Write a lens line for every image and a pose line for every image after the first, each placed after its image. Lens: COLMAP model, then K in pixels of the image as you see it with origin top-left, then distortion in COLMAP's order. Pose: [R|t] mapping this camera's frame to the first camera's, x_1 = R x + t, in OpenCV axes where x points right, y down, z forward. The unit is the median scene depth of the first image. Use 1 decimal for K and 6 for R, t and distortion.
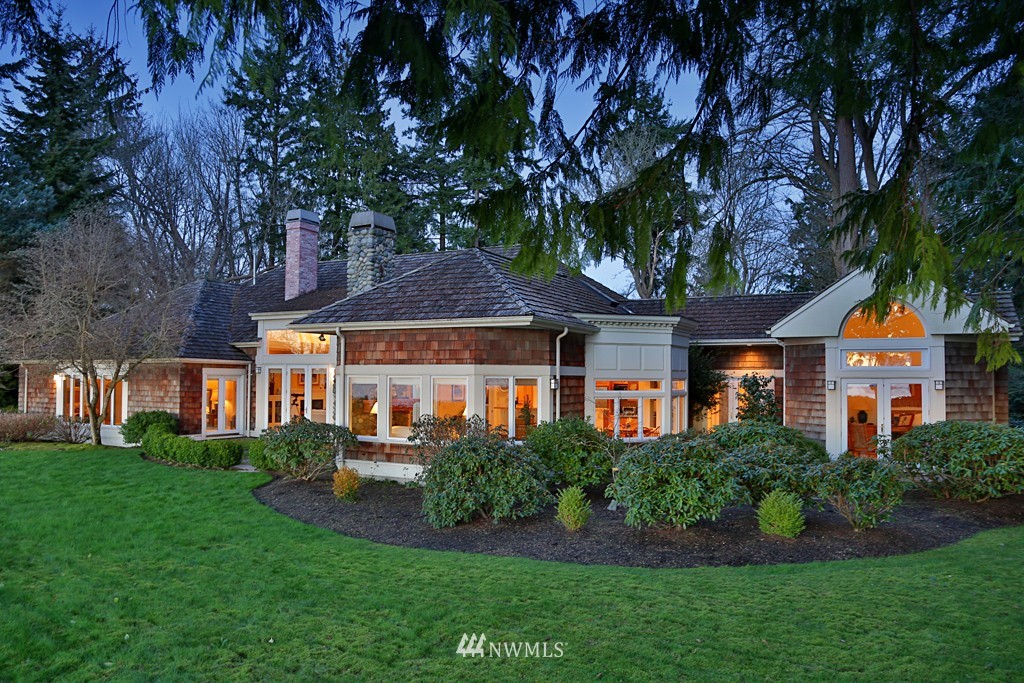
lens RADIAL K [[781.3, 0, 512.9], [0, 781.3, 339.5], [0, 0, 1]] dist [-0.055695, -0.001520]
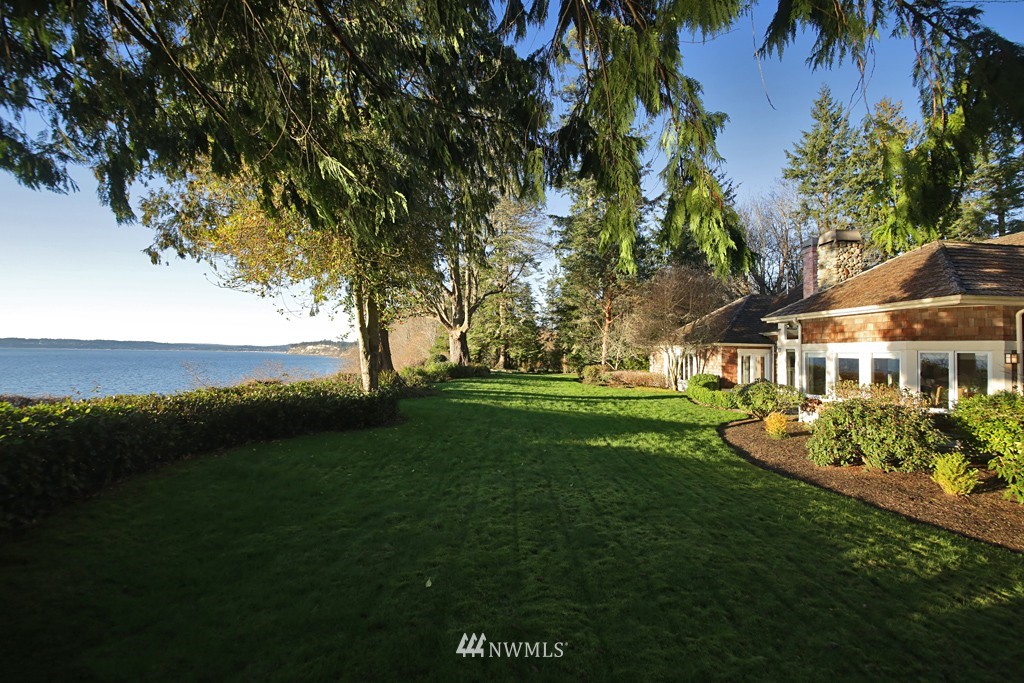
lens RADIAL K [[446.2, 0, 512.9], [0, 446.2, 346.5], [0, 0, 1]] dist [-0.002588, -0.000462]
pose [[0.485043, -0.008178, -0.874452, 0.429631], [0.021566, 0.999764, 0.002613, 0.043498], [0.874225, -0.020126, 0.485104, 0.287806]]
